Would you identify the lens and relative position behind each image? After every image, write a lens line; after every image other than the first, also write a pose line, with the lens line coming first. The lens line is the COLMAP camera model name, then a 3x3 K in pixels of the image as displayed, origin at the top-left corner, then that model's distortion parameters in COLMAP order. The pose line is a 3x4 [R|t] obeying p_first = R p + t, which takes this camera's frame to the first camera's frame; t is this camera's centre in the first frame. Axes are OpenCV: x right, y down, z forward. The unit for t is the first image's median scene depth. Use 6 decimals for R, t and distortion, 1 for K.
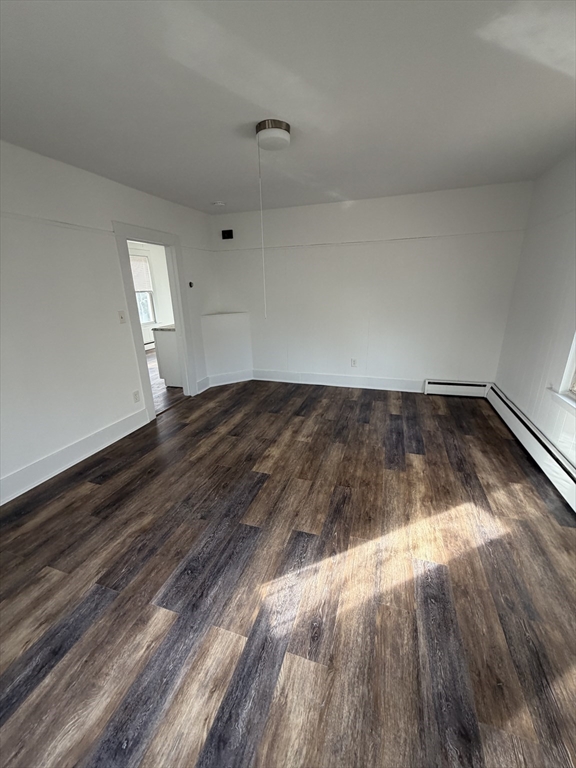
lens RADIAL K [[306.2, 0, 288.0], [0, 306.2, 384.0], [0, 0, 1]] dist [0.001096, 0.000072]
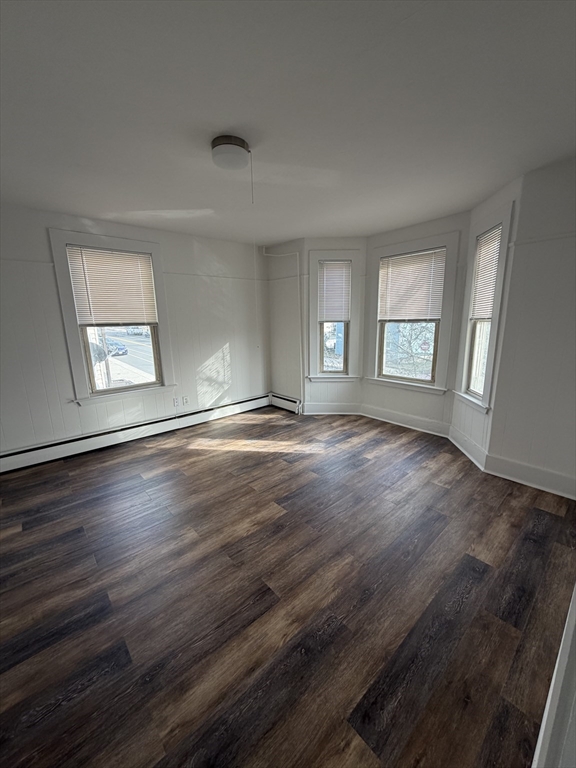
lens RADIAL K [[306.2, 0, 288.0], [0, 306.2, 384.0], [0, 0, 1]] dist [0.001096, 0.000072]
pose [[-0.864963, -0.070381, 0.496876, -0.633364], [0.188517, 0.872030, 0.451692, -0.527808], [-0.465081, 0.484366, -0.741006, 1.732435]]
